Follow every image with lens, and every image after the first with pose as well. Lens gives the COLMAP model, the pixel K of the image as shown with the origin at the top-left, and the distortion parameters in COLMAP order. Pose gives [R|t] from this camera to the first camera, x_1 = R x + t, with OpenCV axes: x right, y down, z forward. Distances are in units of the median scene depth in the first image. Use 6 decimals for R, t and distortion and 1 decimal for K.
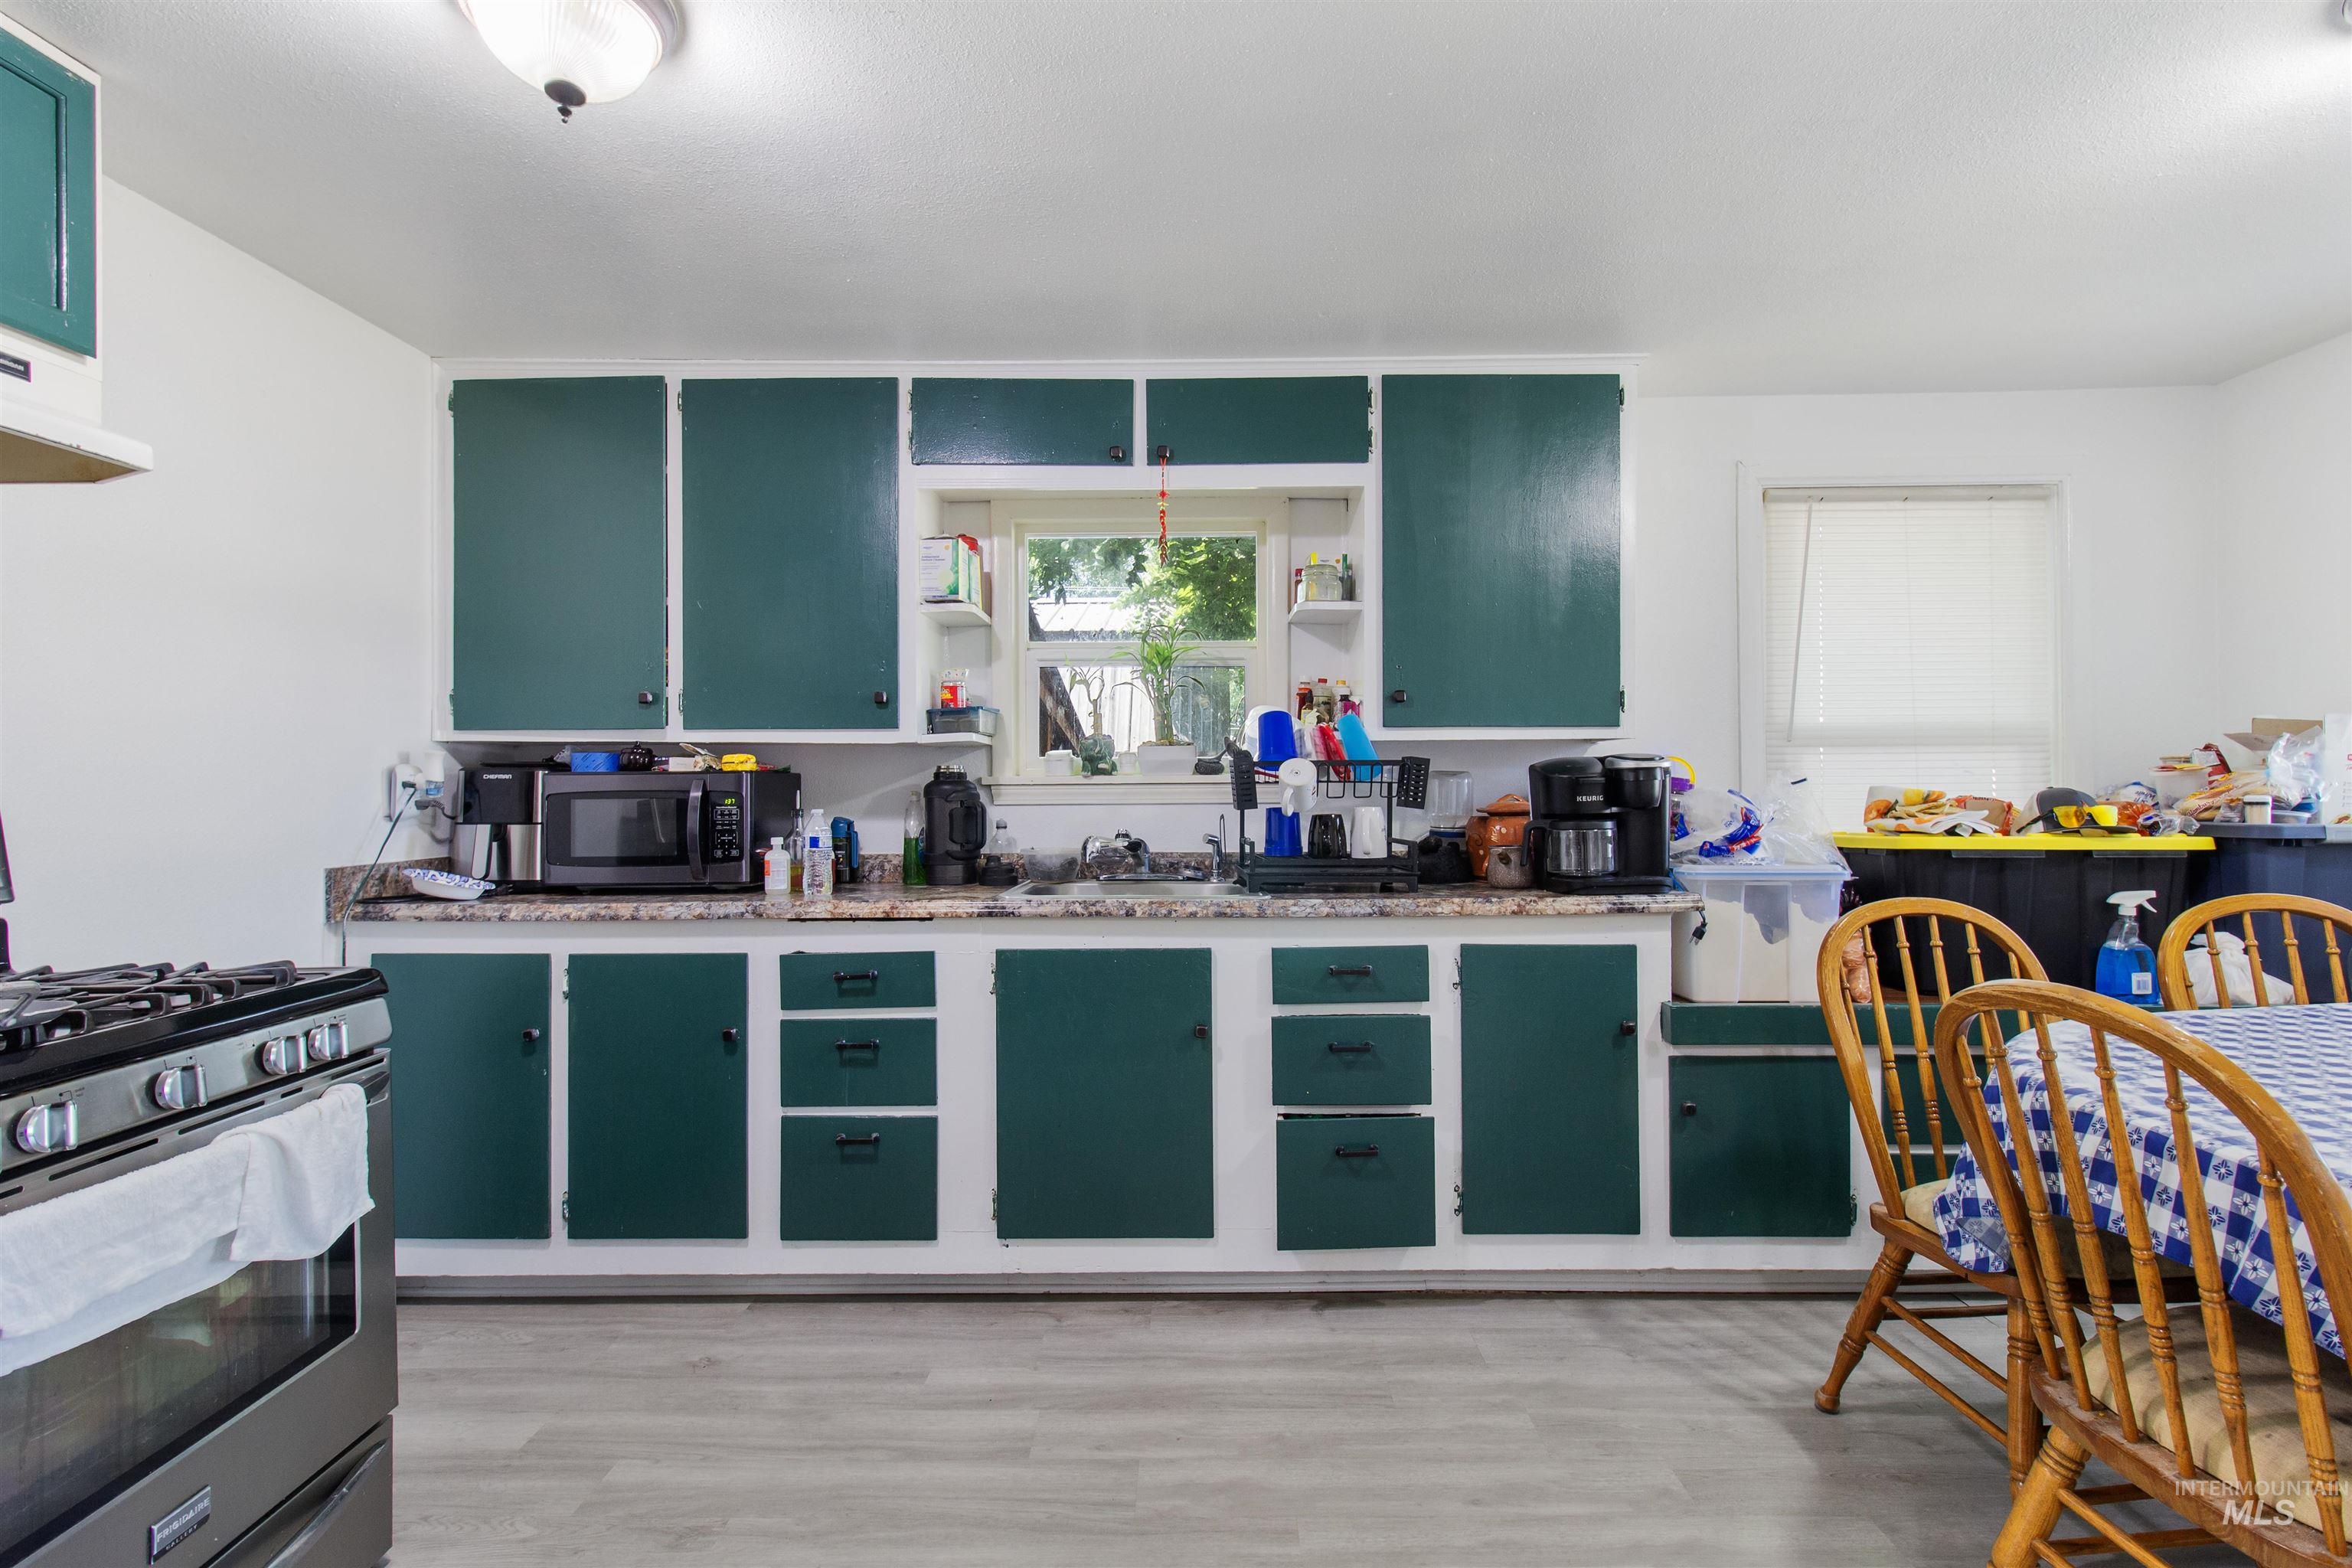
lens RADIAL K [[1031.6, 0, 1176.0], [0, 1031.6, 784.0], [0, 0, 1]] dist [0.000625, 0.000127]
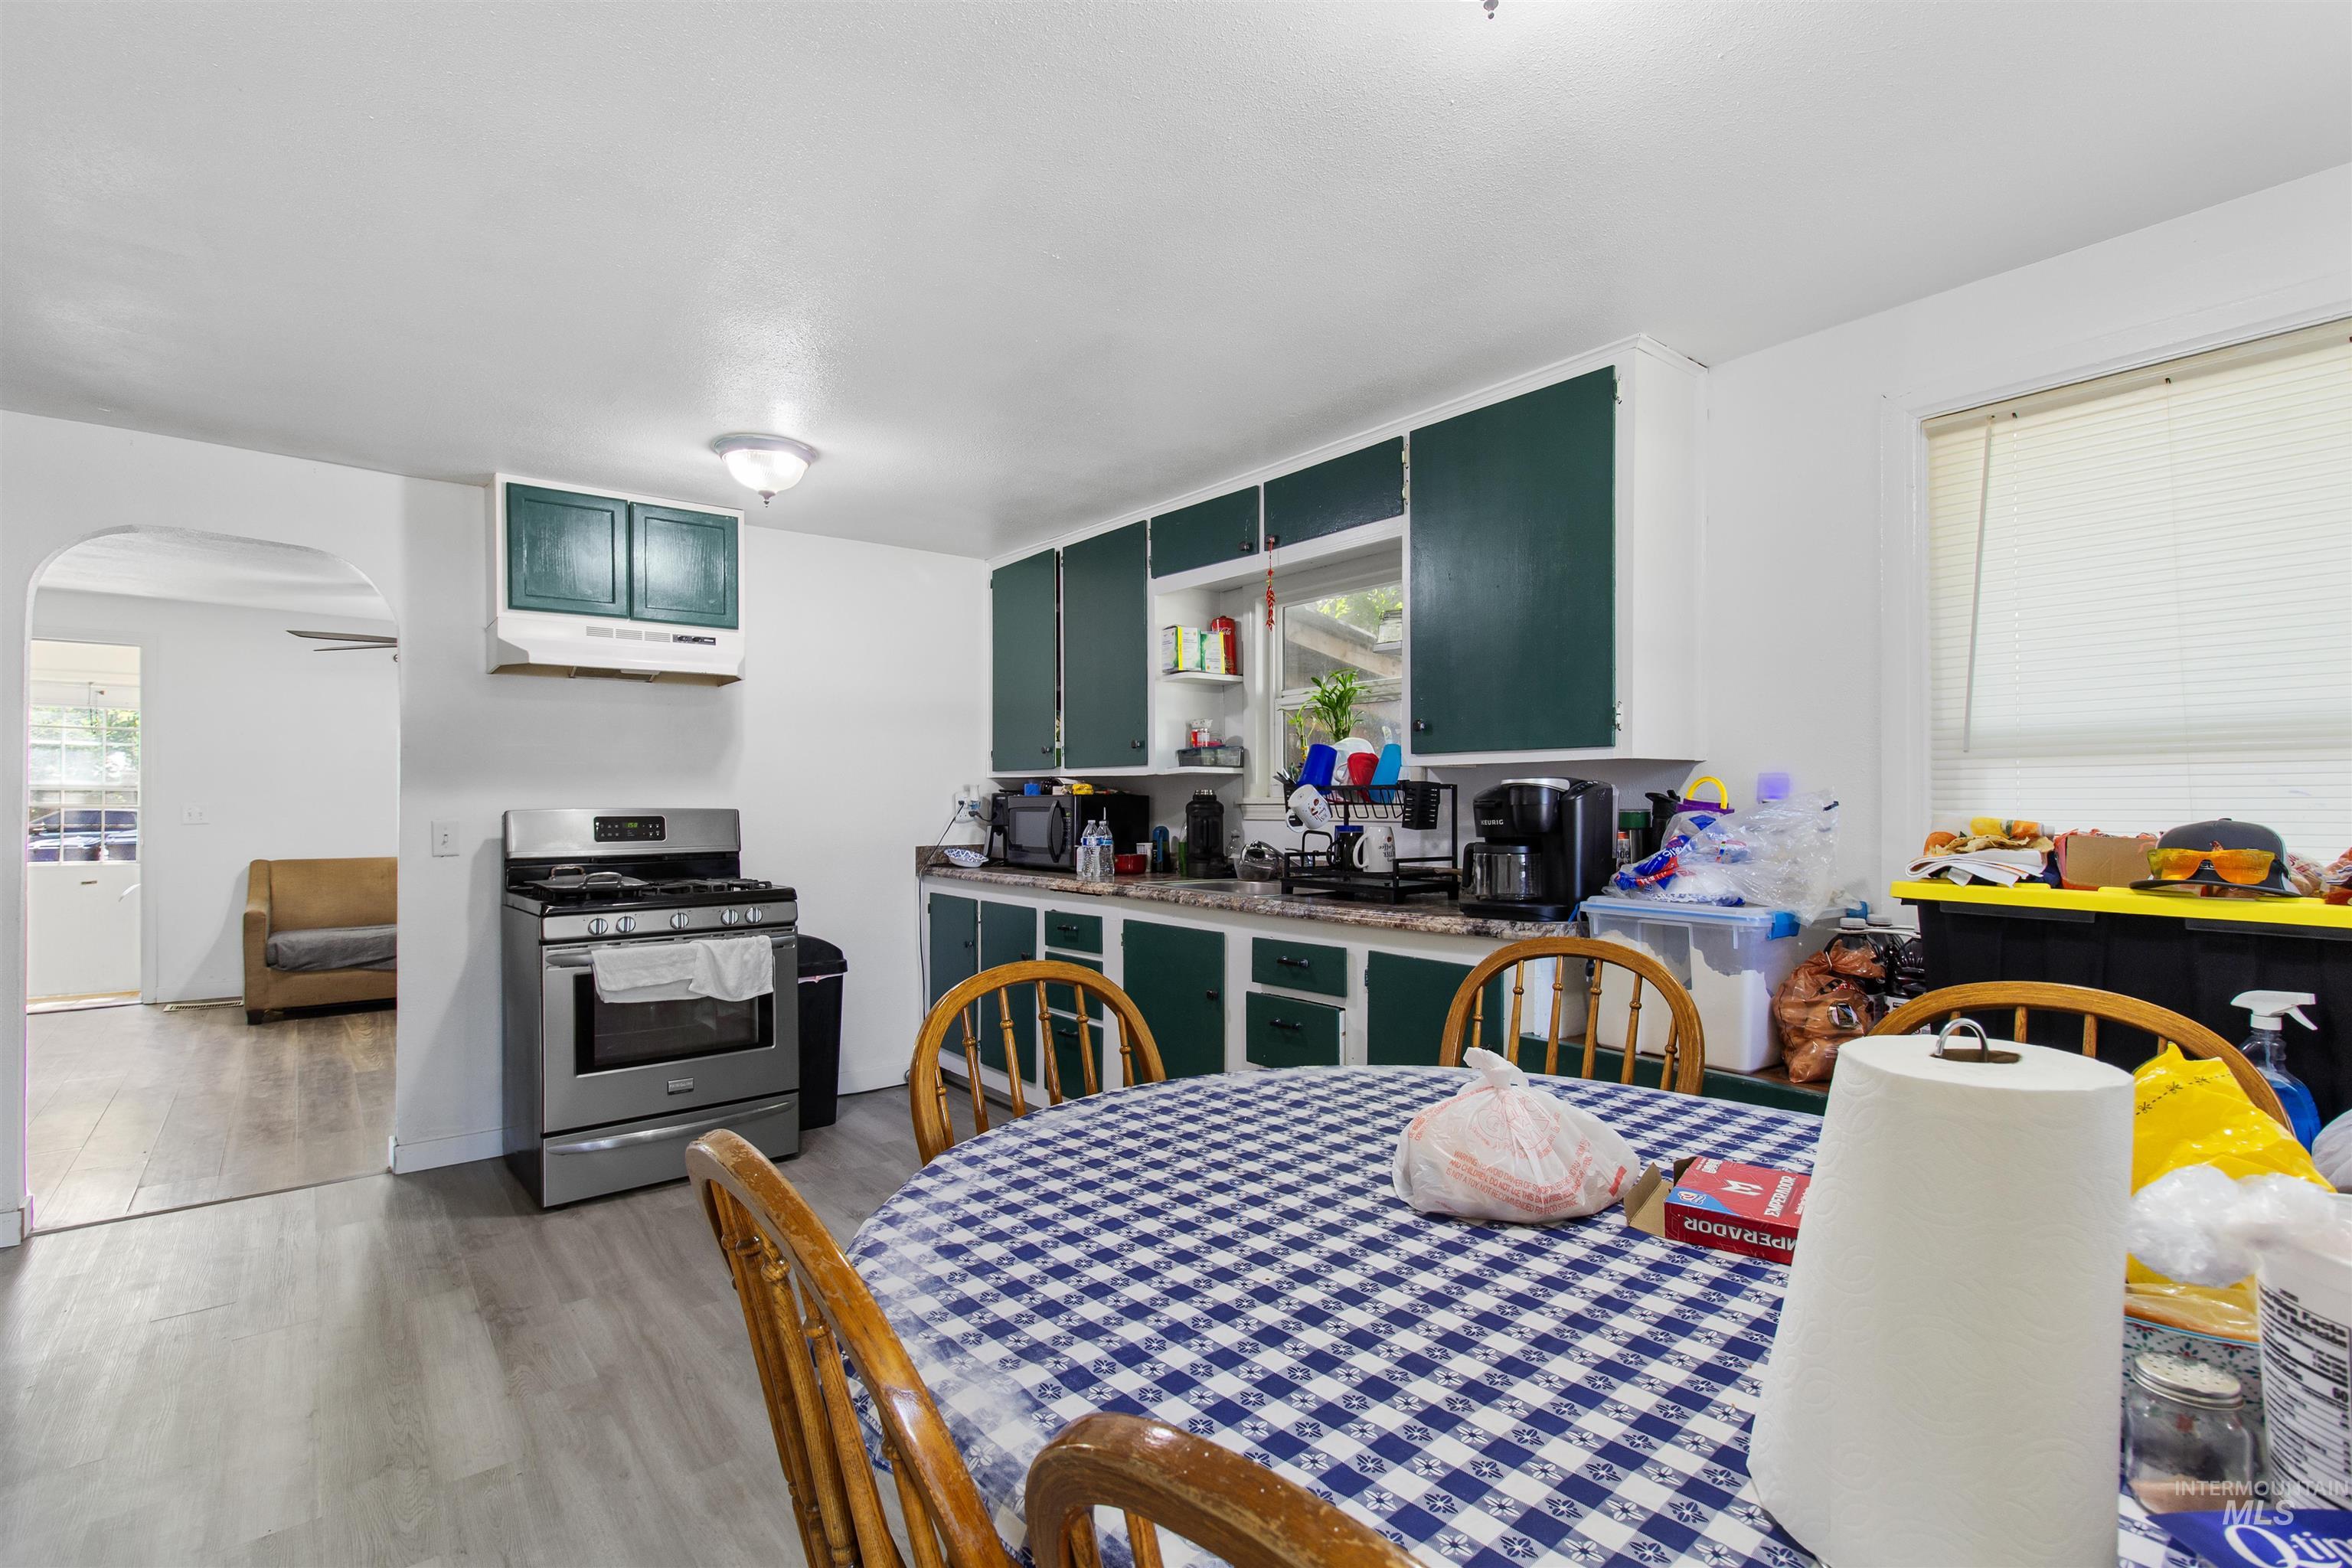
lens RADIAL K [[1098.9, 0, 1176.0], [0, 1098.9, 784.0], [0, 0, 1]] dist [-0.001174, -0.000381]
pose [[0.630362, -0.008836, -0.776251, 0.935672], [-0.012939, 0.999677, -0.021886, 0.004593], [0.776193, 0.023840, 0.630044, 0.083224]]
